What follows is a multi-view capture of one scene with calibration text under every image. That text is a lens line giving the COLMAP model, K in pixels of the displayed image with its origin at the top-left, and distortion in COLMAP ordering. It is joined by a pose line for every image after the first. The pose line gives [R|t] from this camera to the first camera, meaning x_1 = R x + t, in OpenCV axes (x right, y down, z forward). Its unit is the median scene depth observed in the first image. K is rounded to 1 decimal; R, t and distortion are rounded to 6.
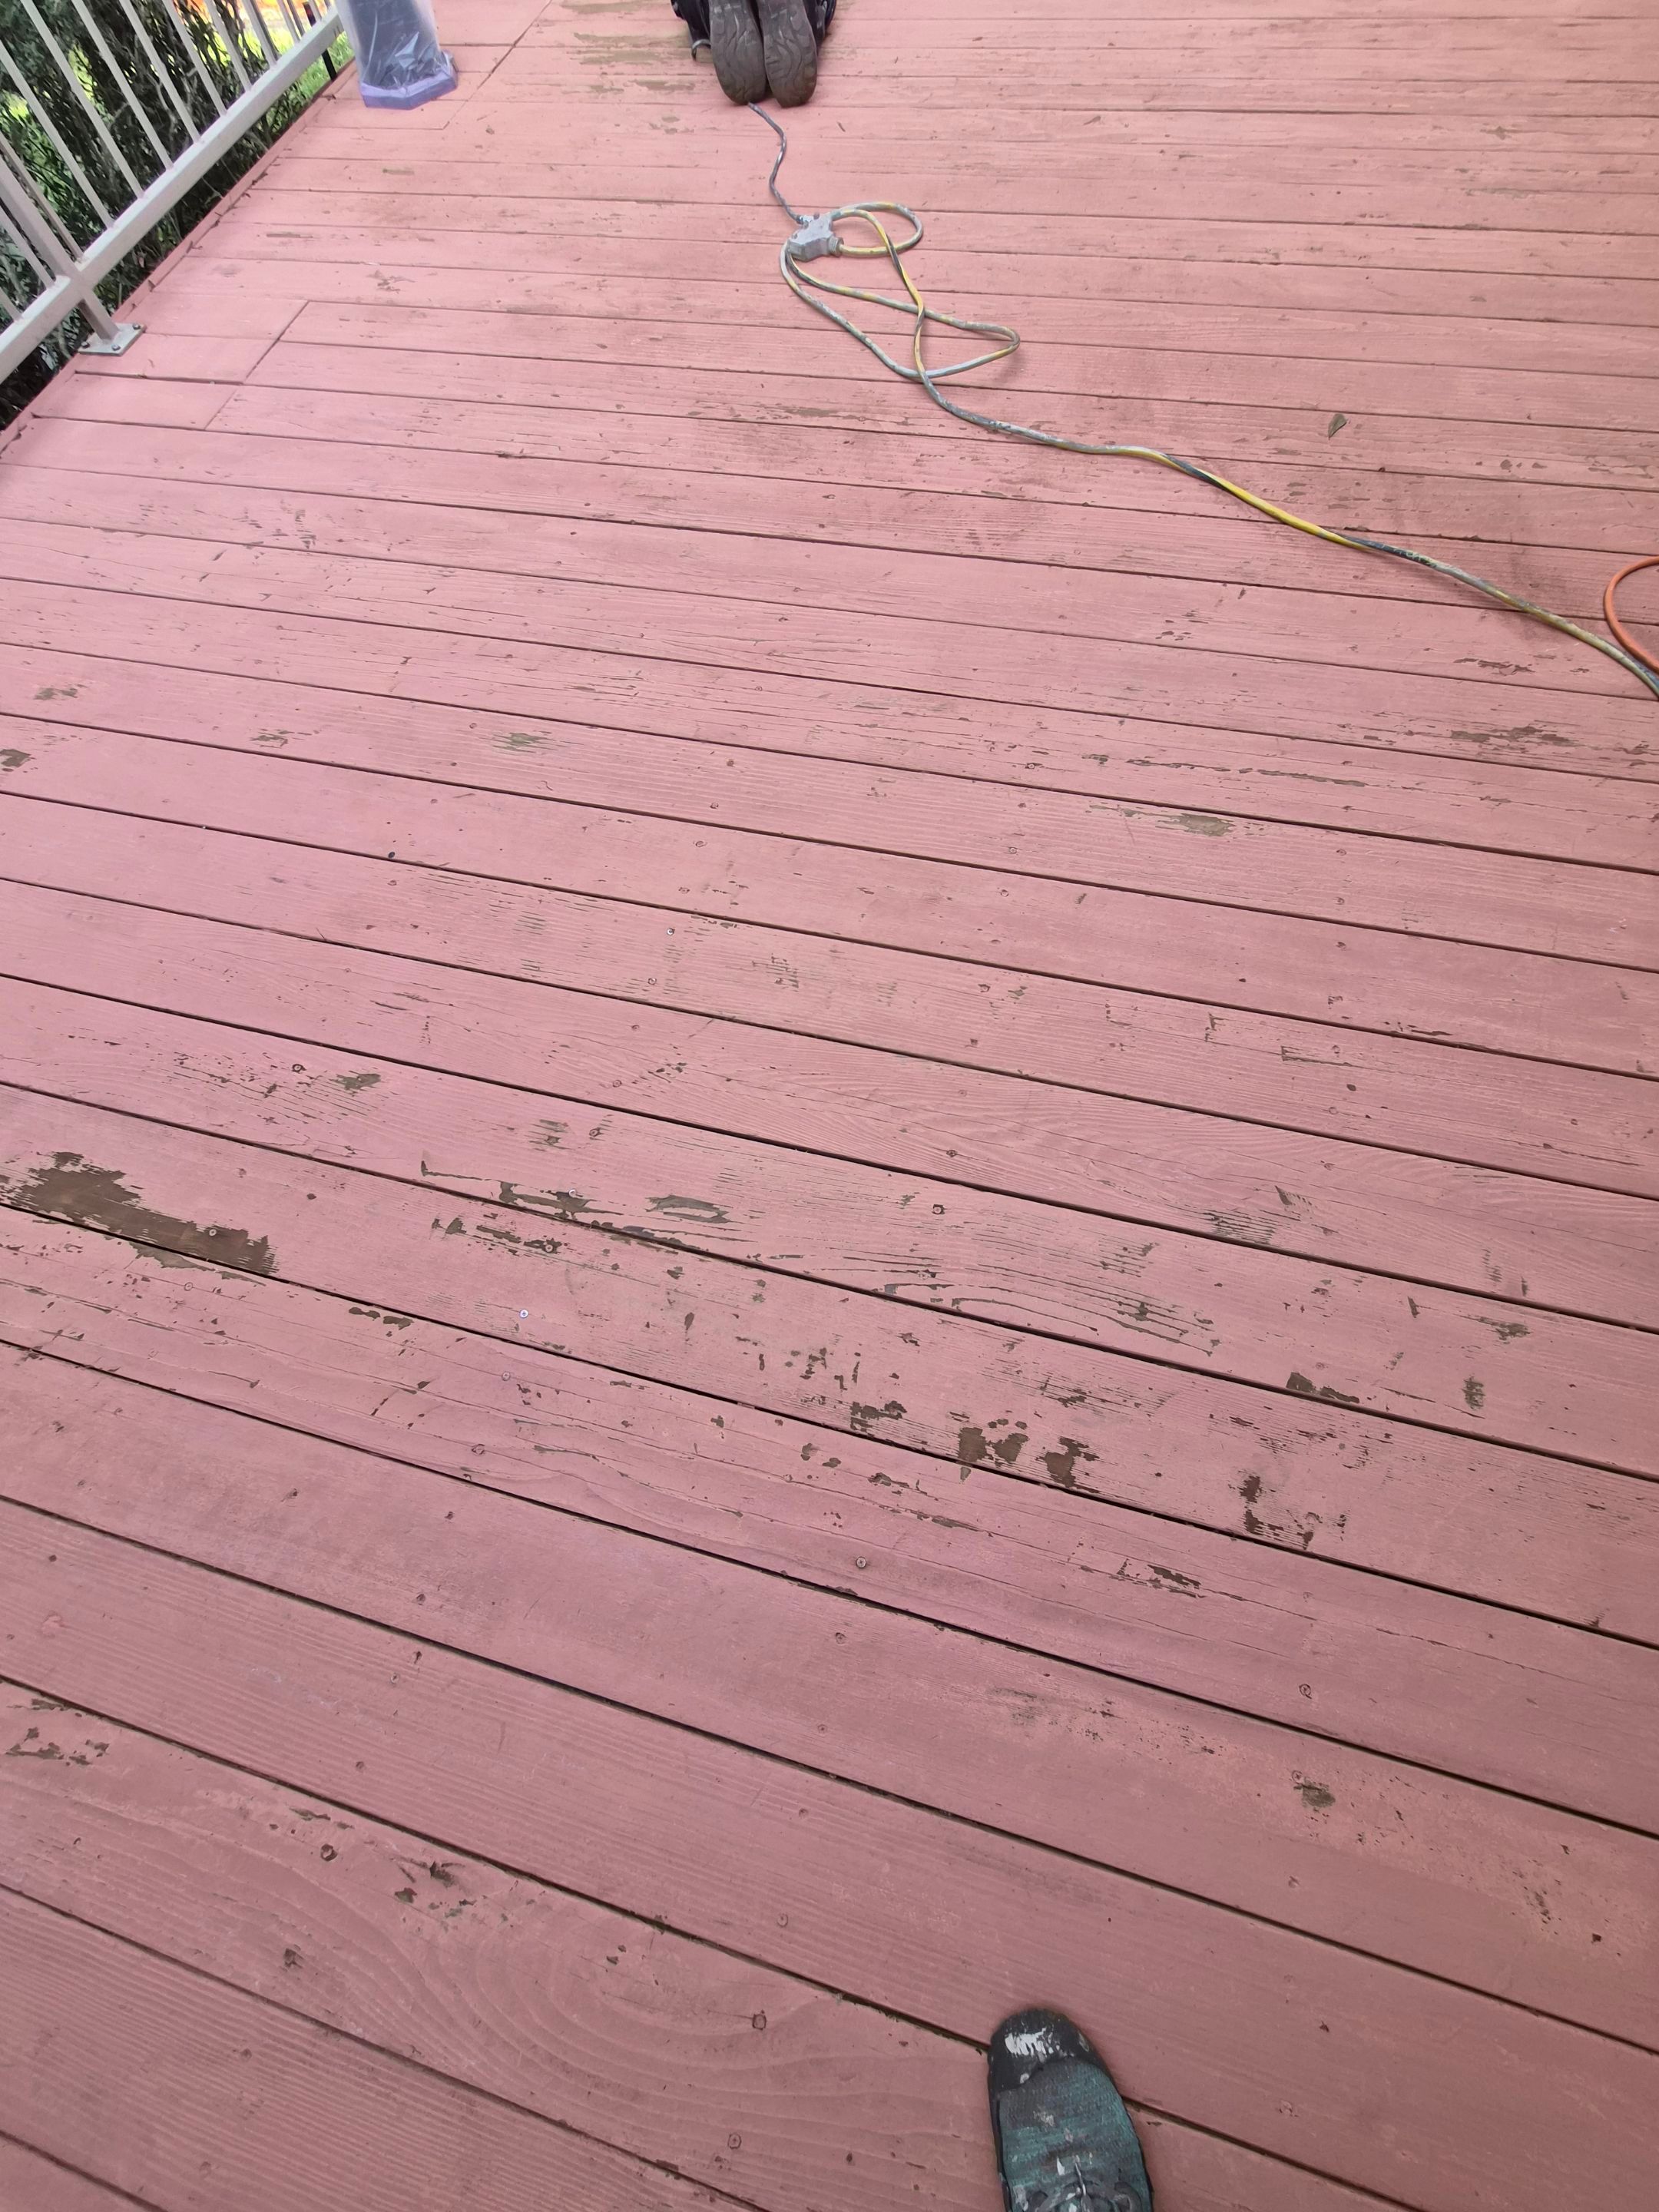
lens RADIAL K [[863.9, 0, 833.2], [0, 863.9, 1110.2], [0, 0, 1]] dist [-0.002414, 0.000431]
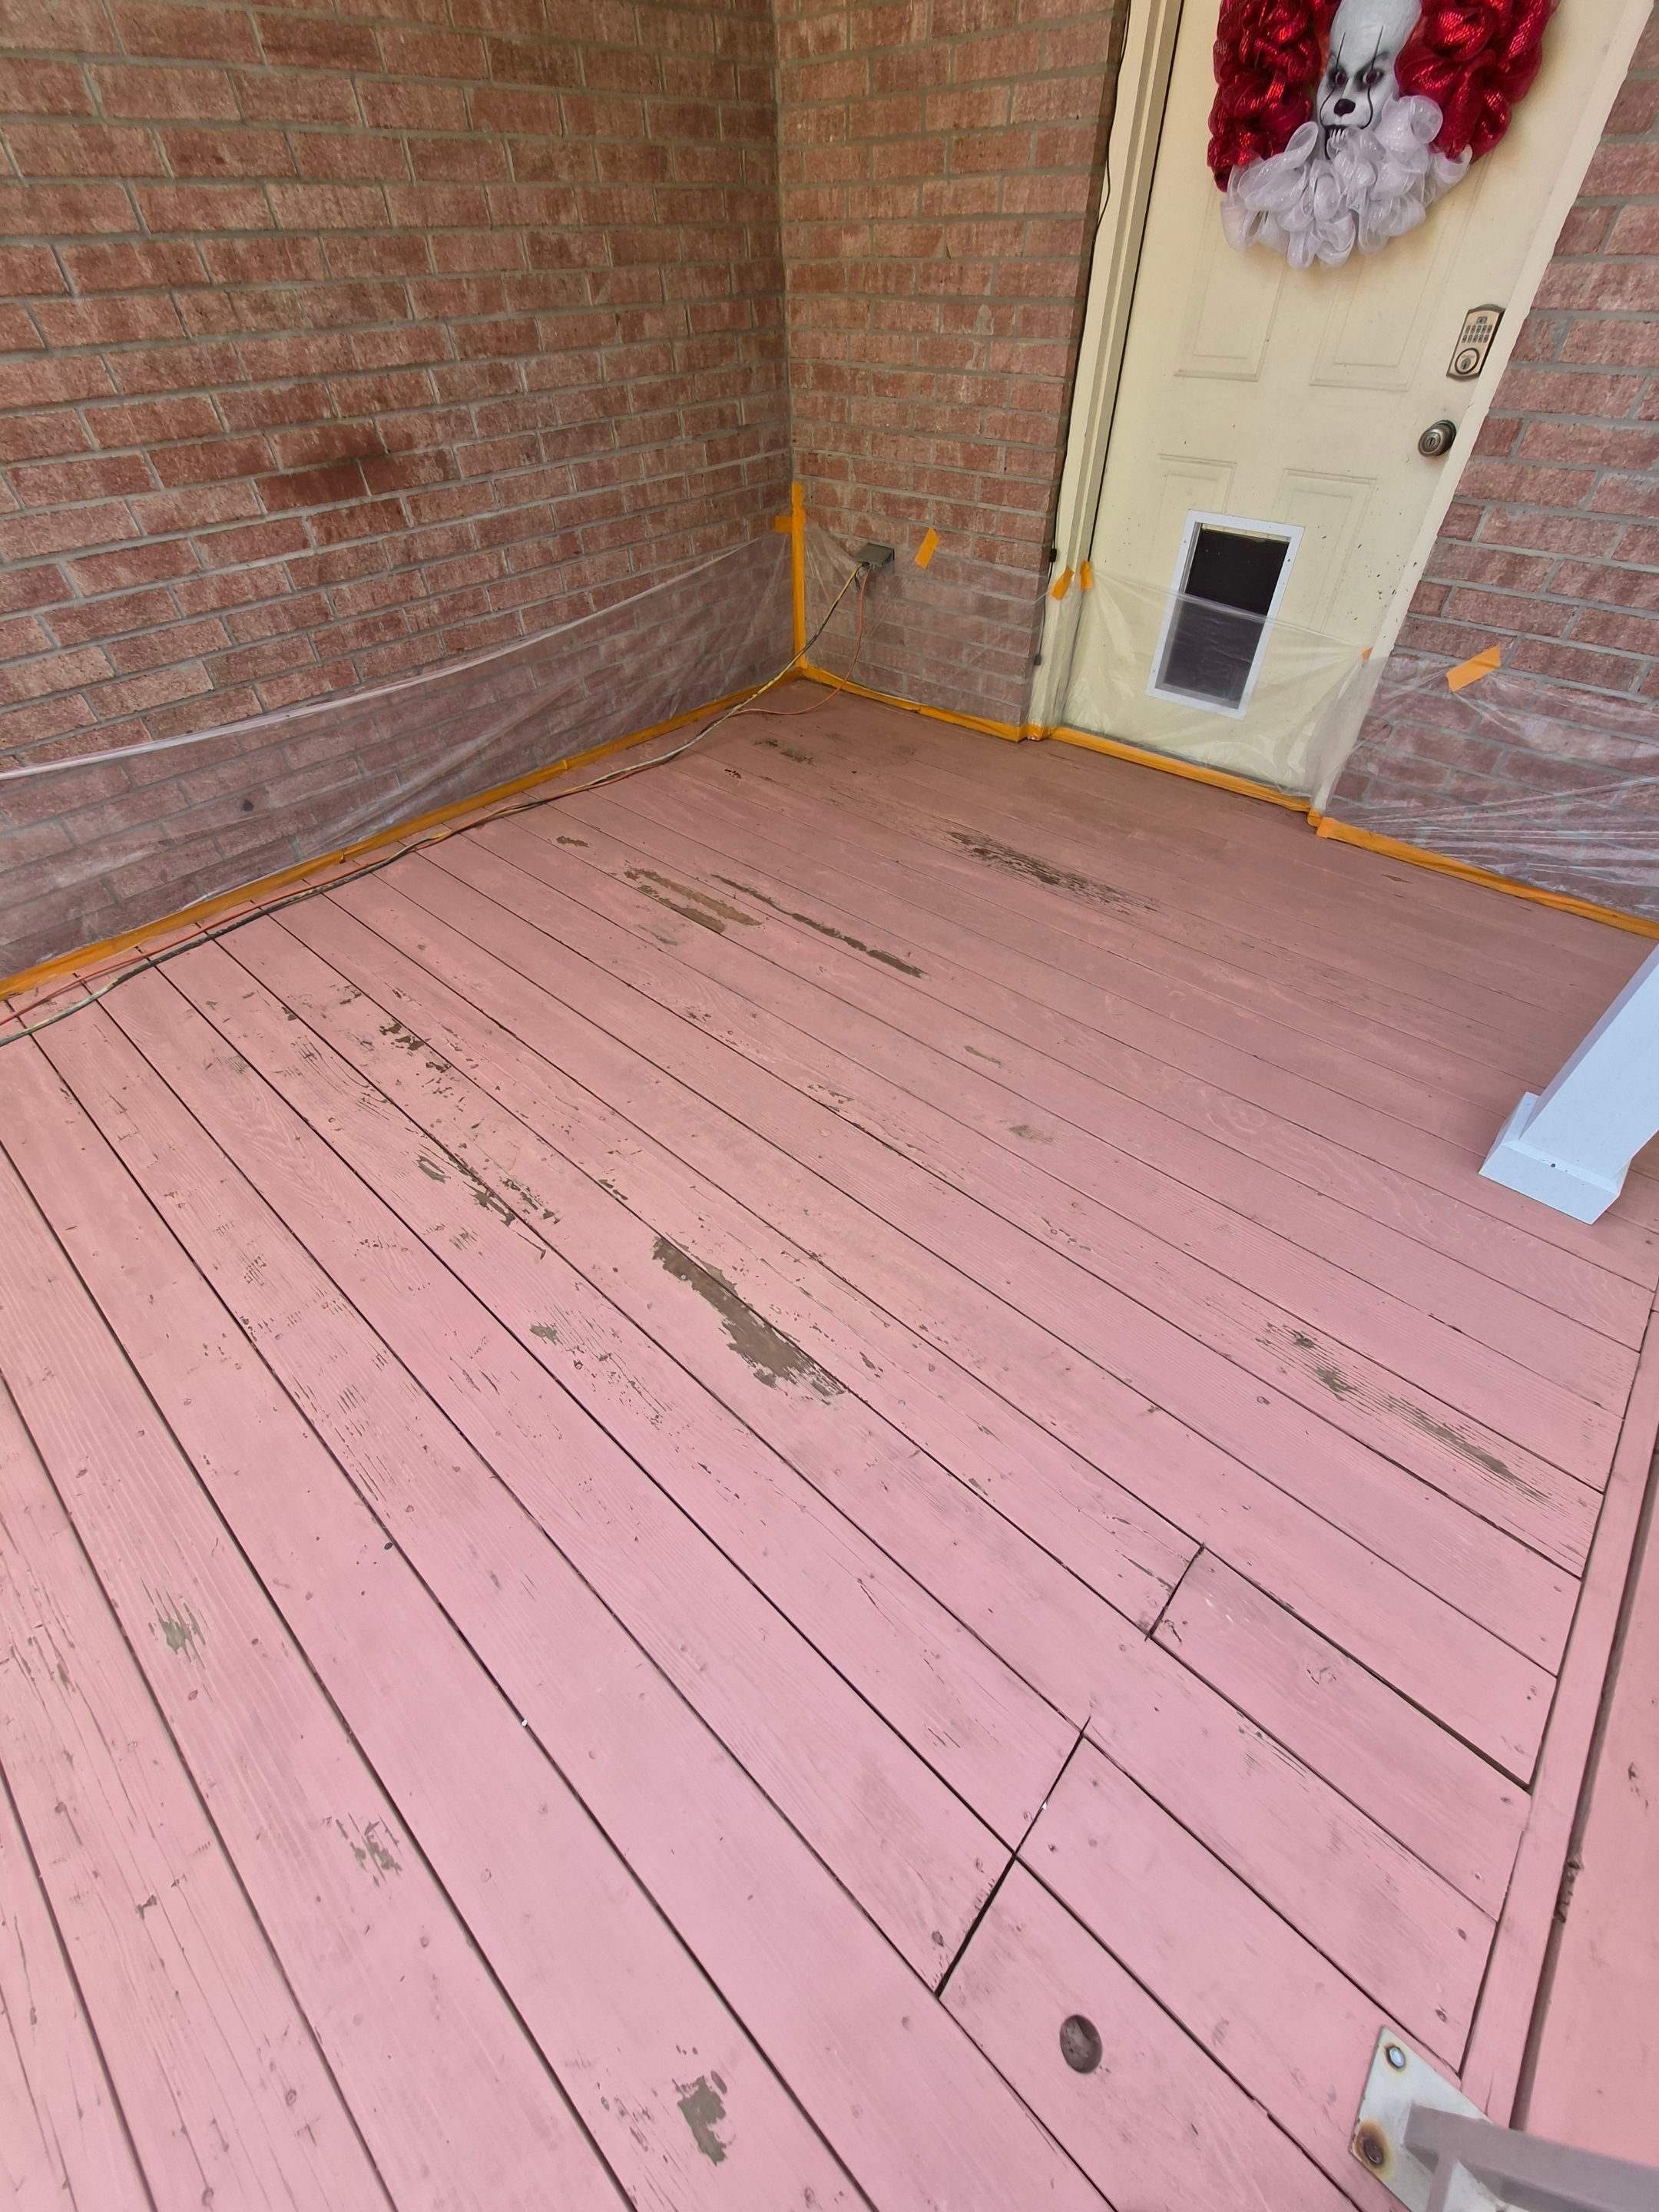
lens RADIAL K [[863.9, 0, 833.8], [0, 863.9, 1106.3], [0, 0, 1]] dist [-0.002414, 0.000431]
pose [[-0.884022, -0.263639, 0.386005, -1.351149], [0.457151, -0.315257, 0.831641, -0.809733], [-0.097562, 0.911651, 0.399217, 0.135236]]
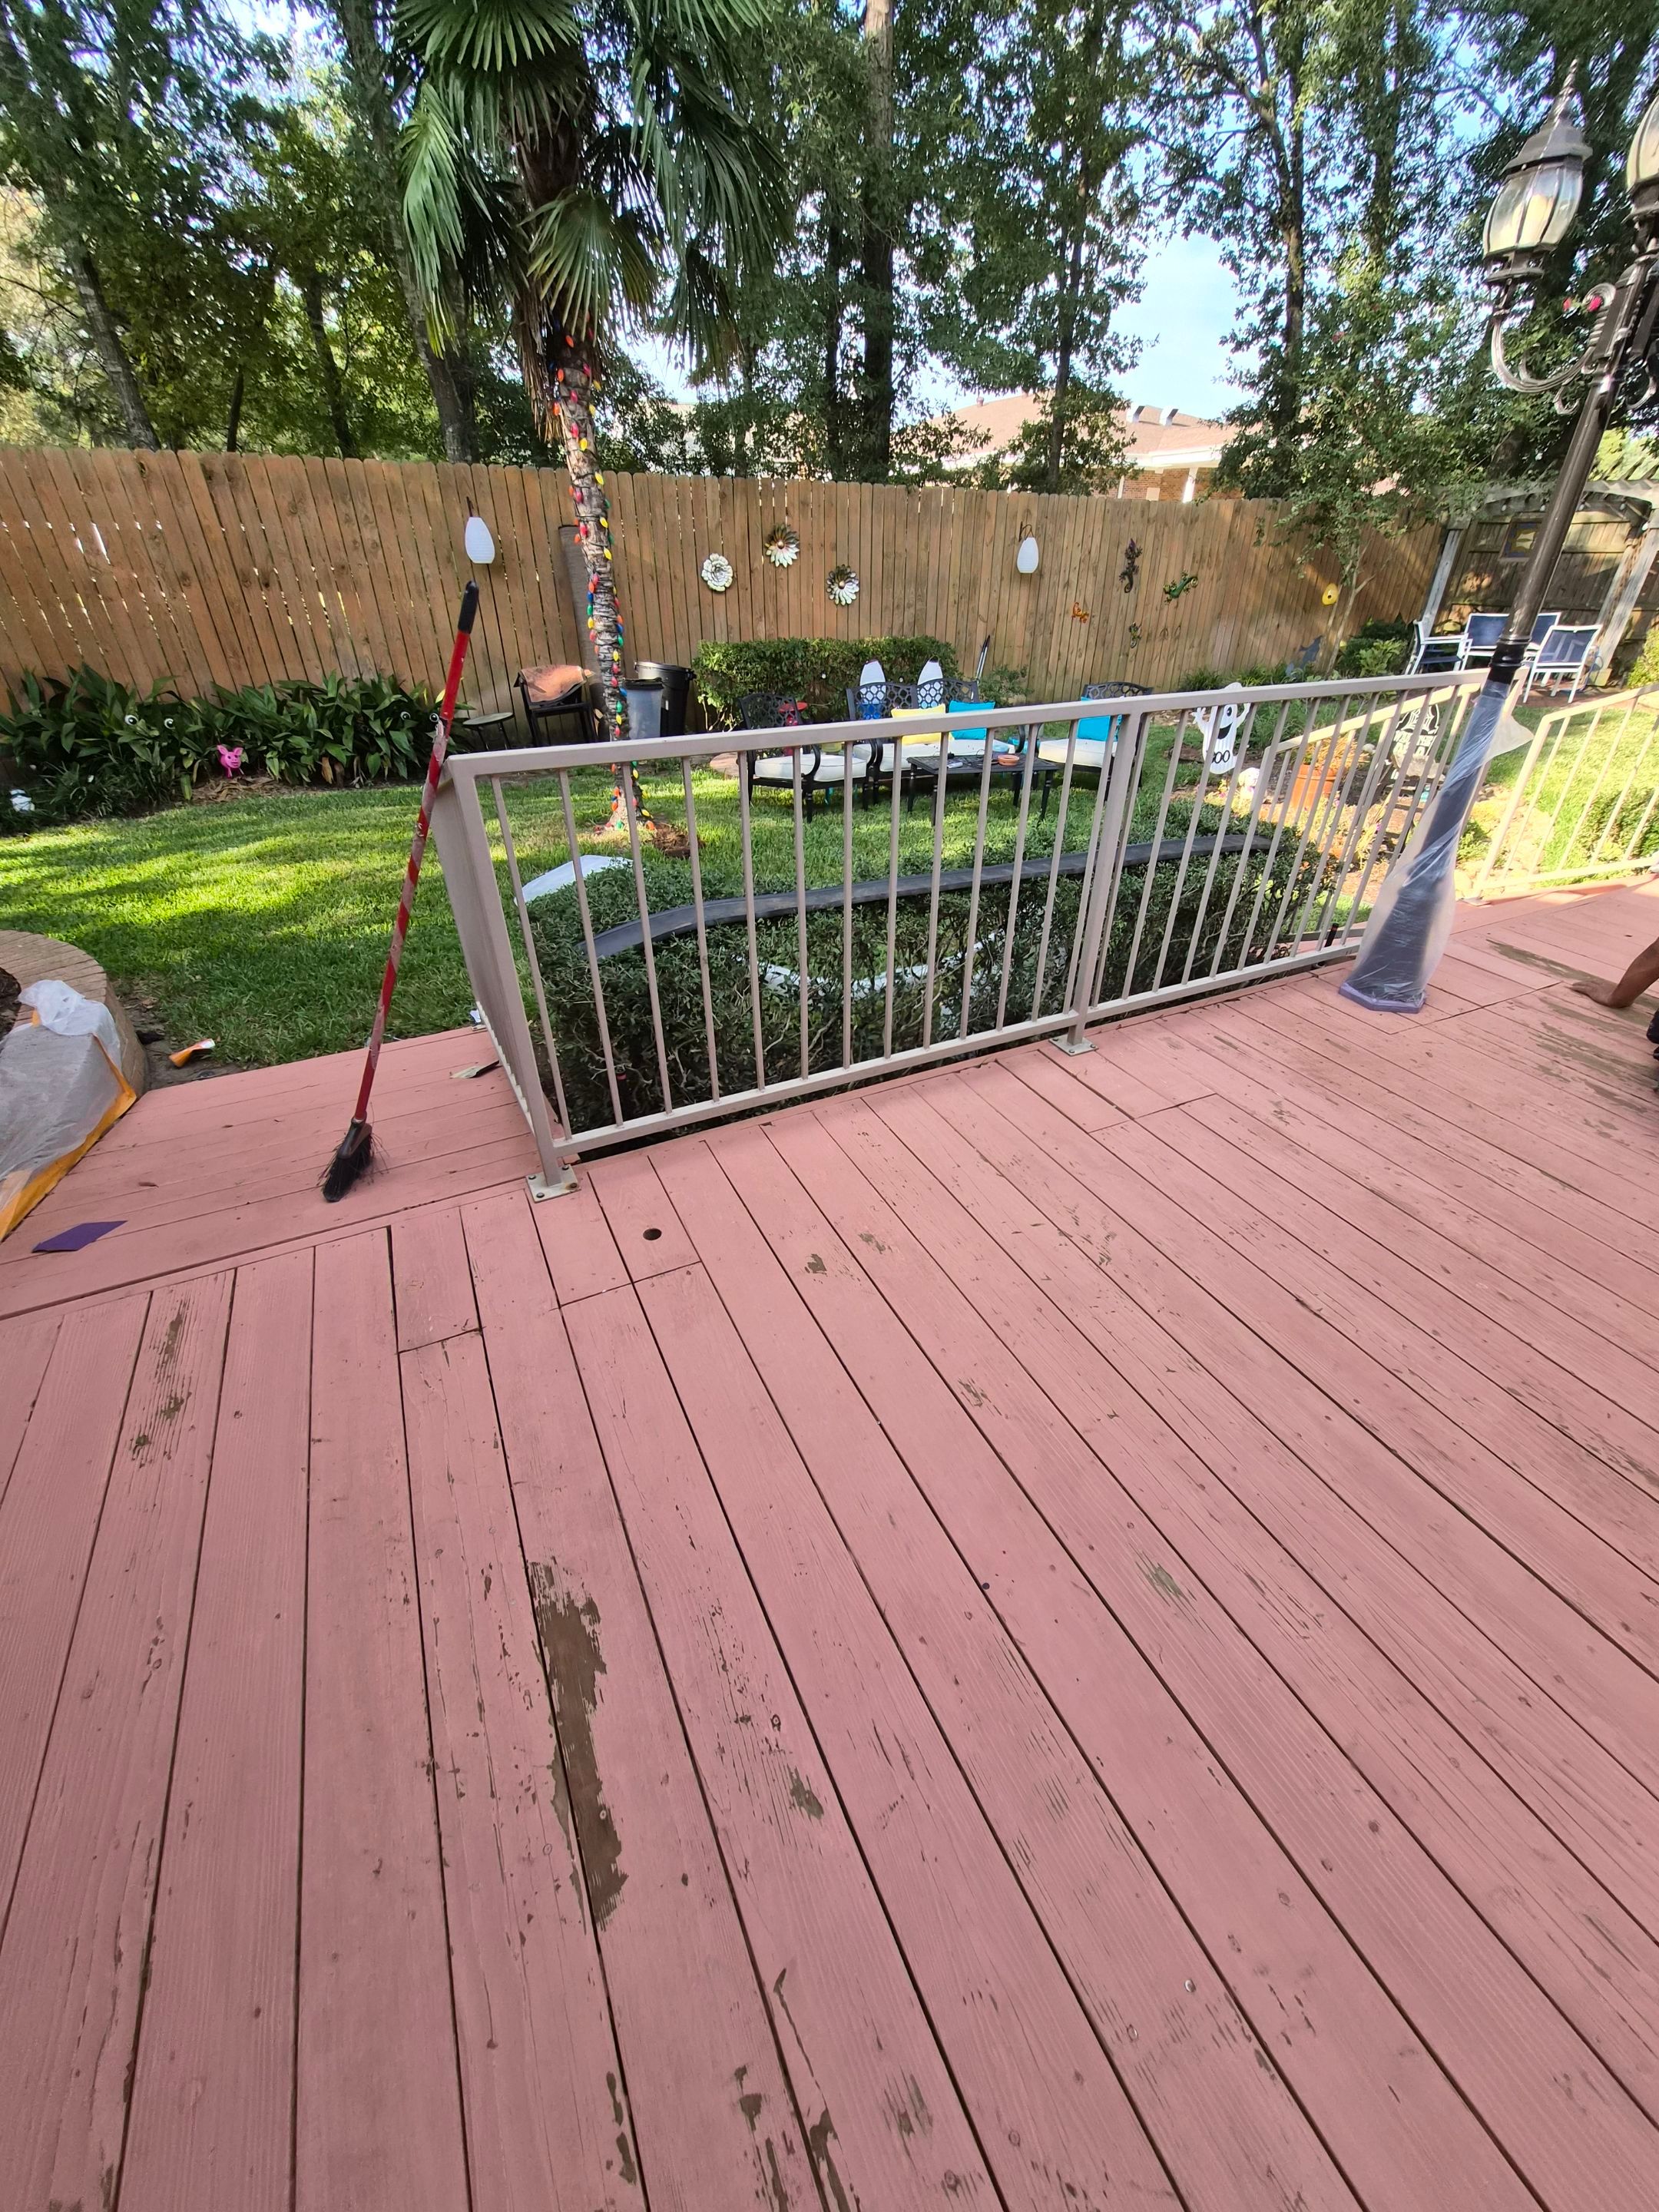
lens RADIAL K [[863.9, 0, 839.2], [0, 863.9, 1112.7], [0, 0, 1]] dist [-0.002414, 0.000431]
pose [[0.645394, 0.485177, -0.589975, -0.334784], [-0.723887, 0.635043, -0.269645, -0.284157], [0.243834, 0.601103, 0.761066, -0.160885]]
